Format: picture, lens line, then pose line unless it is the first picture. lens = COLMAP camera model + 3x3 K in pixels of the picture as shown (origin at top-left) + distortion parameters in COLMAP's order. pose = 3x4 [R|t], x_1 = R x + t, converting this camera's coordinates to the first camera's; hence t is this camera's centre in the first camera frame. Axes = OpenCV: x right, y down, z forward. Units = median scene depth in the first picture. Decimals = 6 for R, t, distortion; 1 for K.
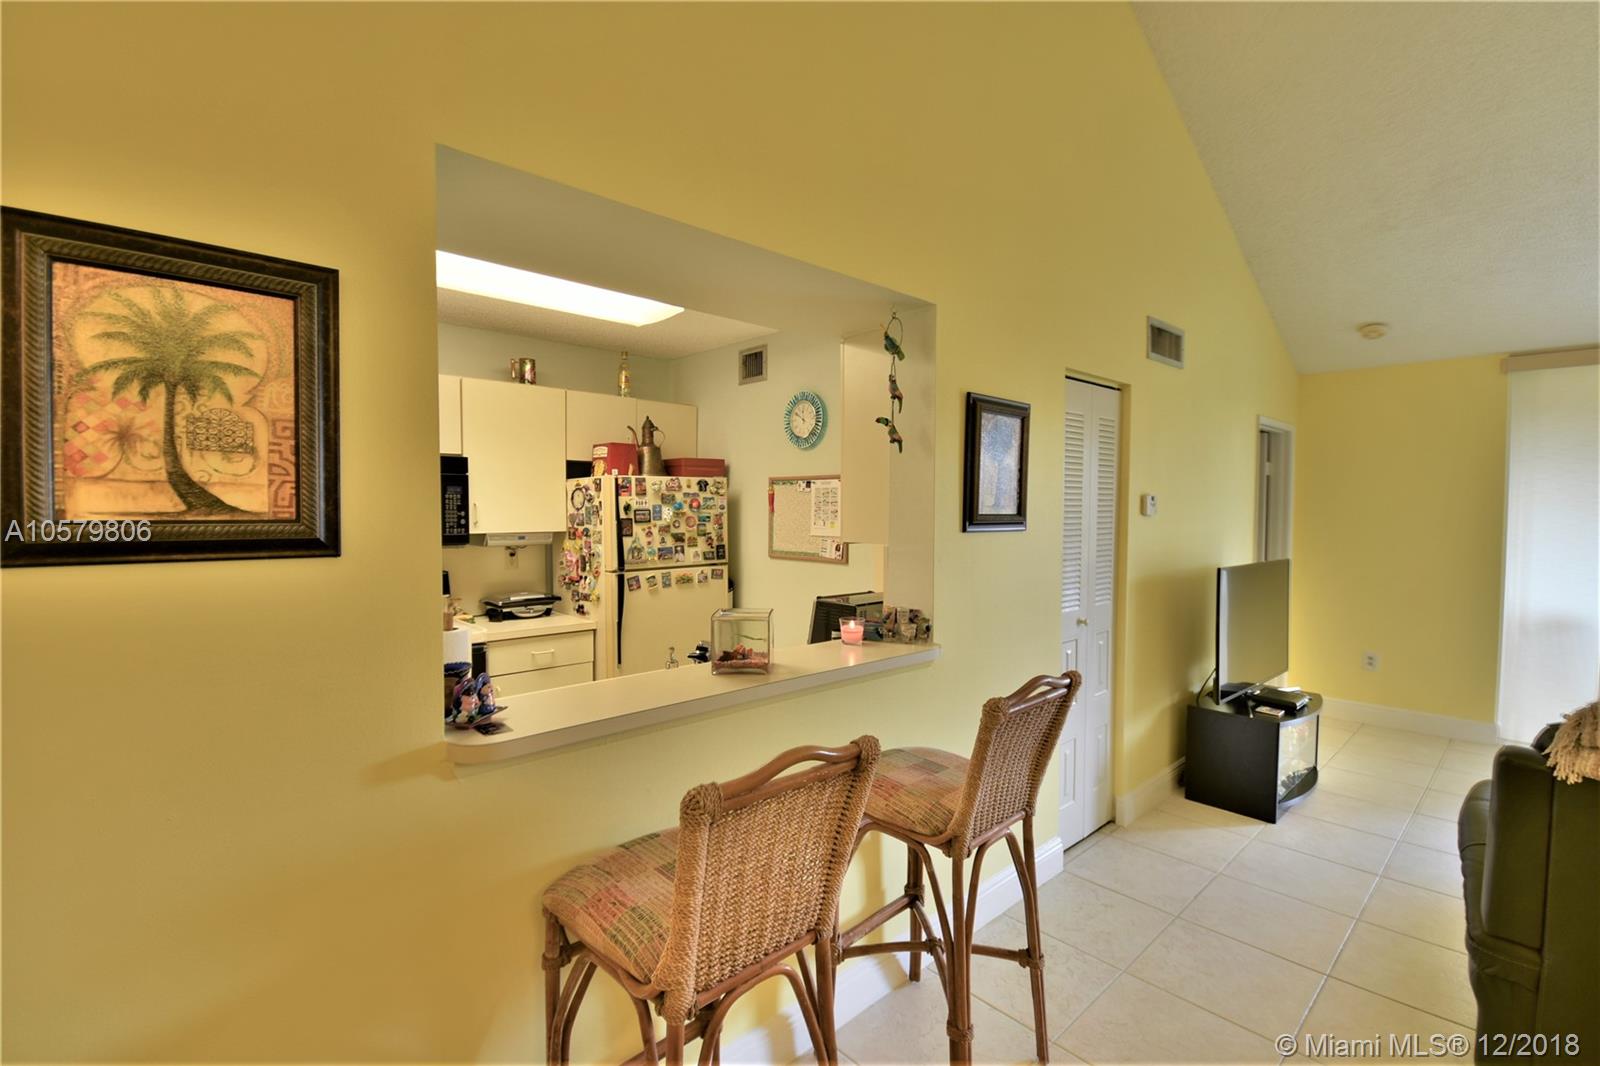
lens RADIAL K [[706.9, 0, 797.0], [0, 706.9, 536.4], [0, 0, 1]] dist [-0.002005, -0.000750]
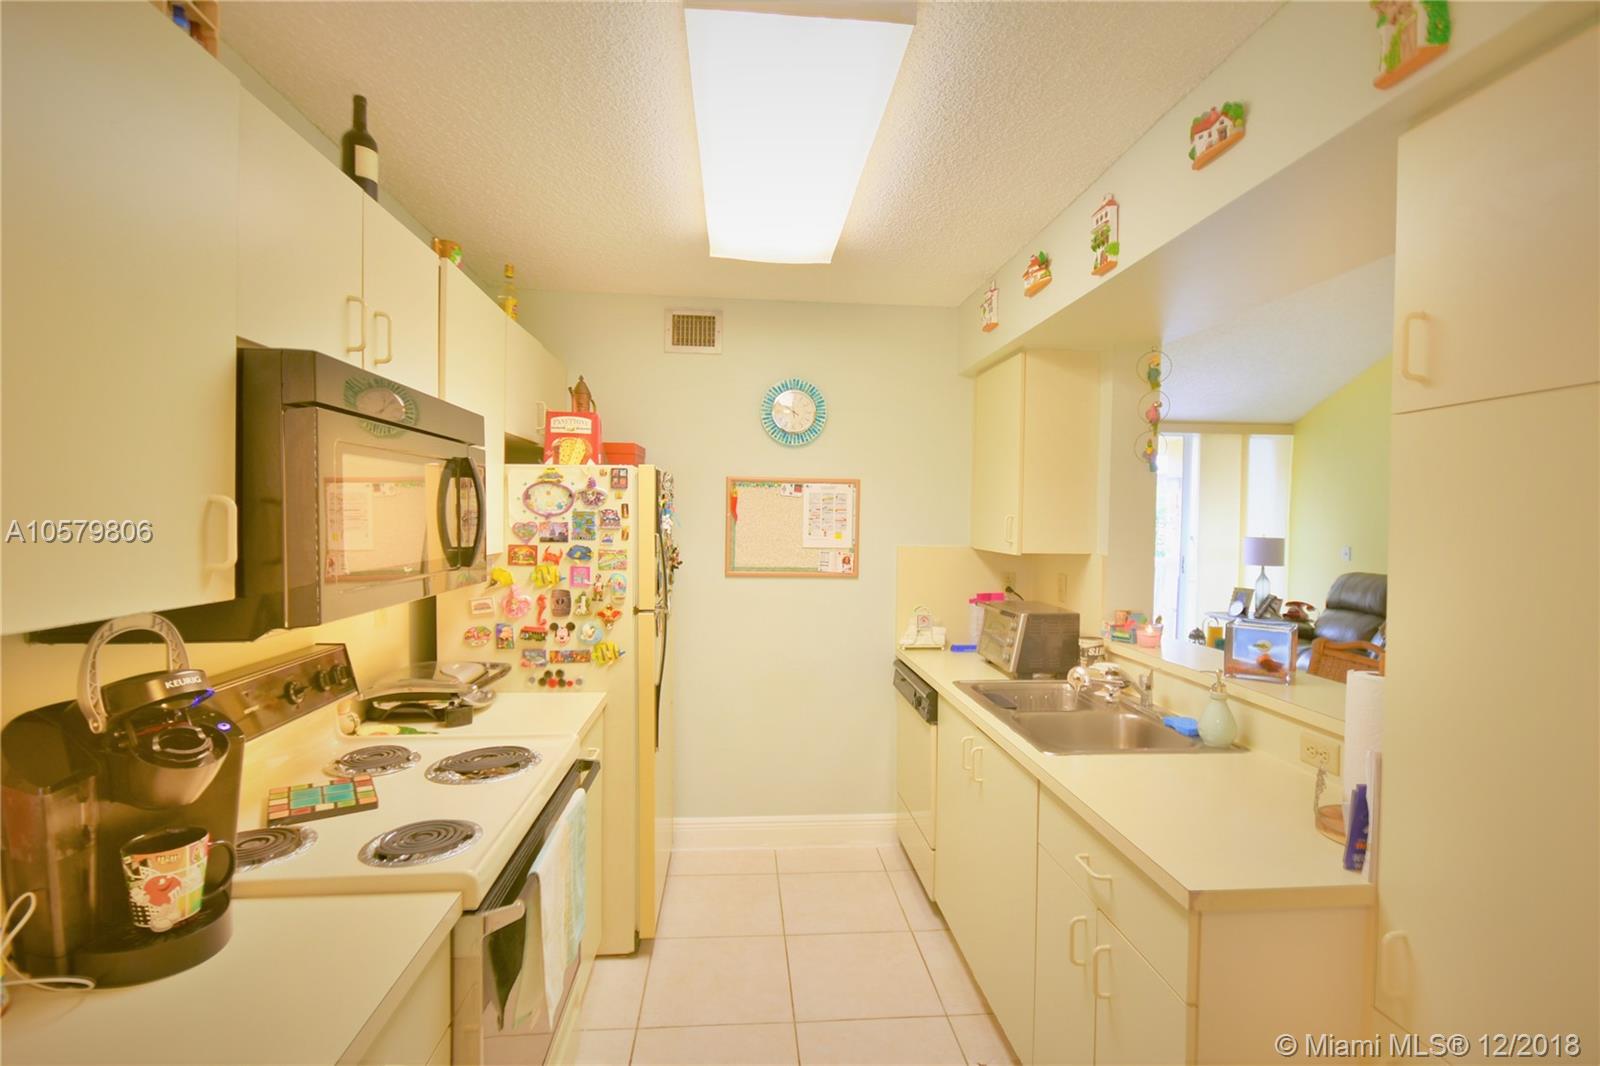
lens RADIAL K [[754.9, 0, 796.6], [0, 754.9, 536.2], [0, 0, 1]] dist [-0.002213, -0.000382]
pose [[0.612460, -0.016746, 0.790324, -0.704753], [0.019109, 0.999797, 0.006376, -0.020868], [-0.790271, 0.011197, 0.612656, 0.436396]]
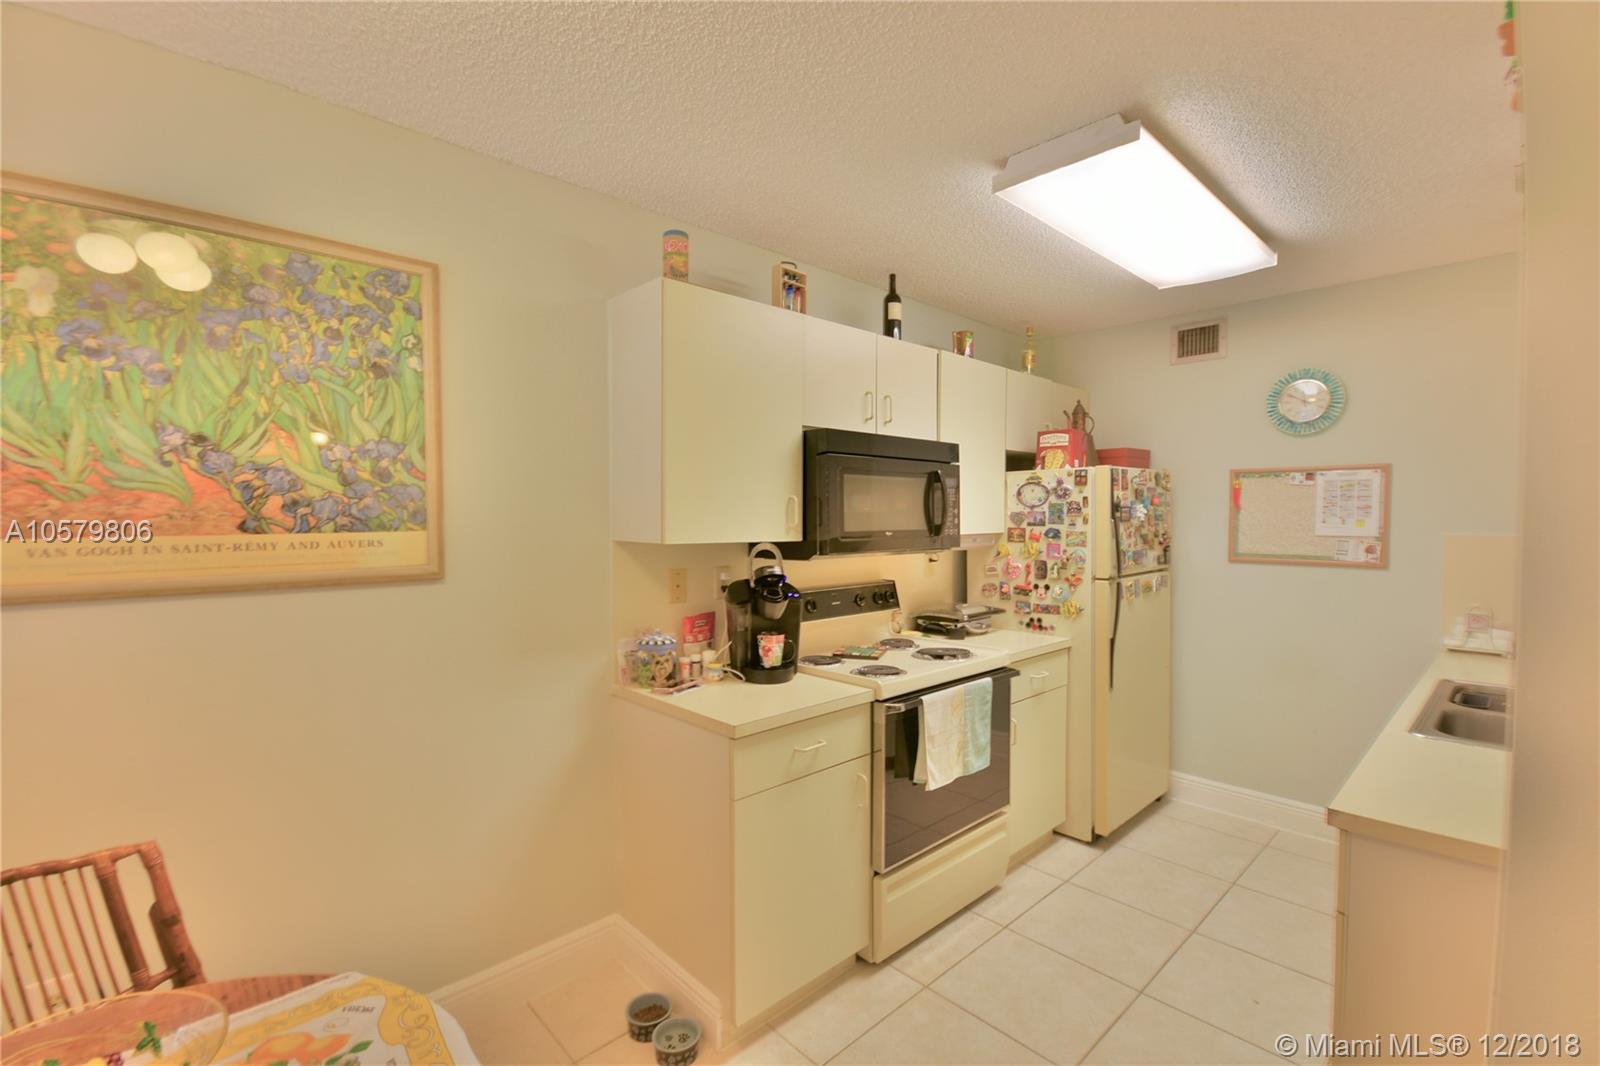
lens RADIAL K [[706.9, 0, 797.0], [0, 706.9, 536.4], [0, 0, 1]] dist [-0.002005, -0.000750]
pose [[0.999852, -0.005353, 0.016345, -0.618354], [0.005524, 0.999931, -0.010385, 0.004967], [-0.016288, 0.010474, 0.999812, 0.149083]]
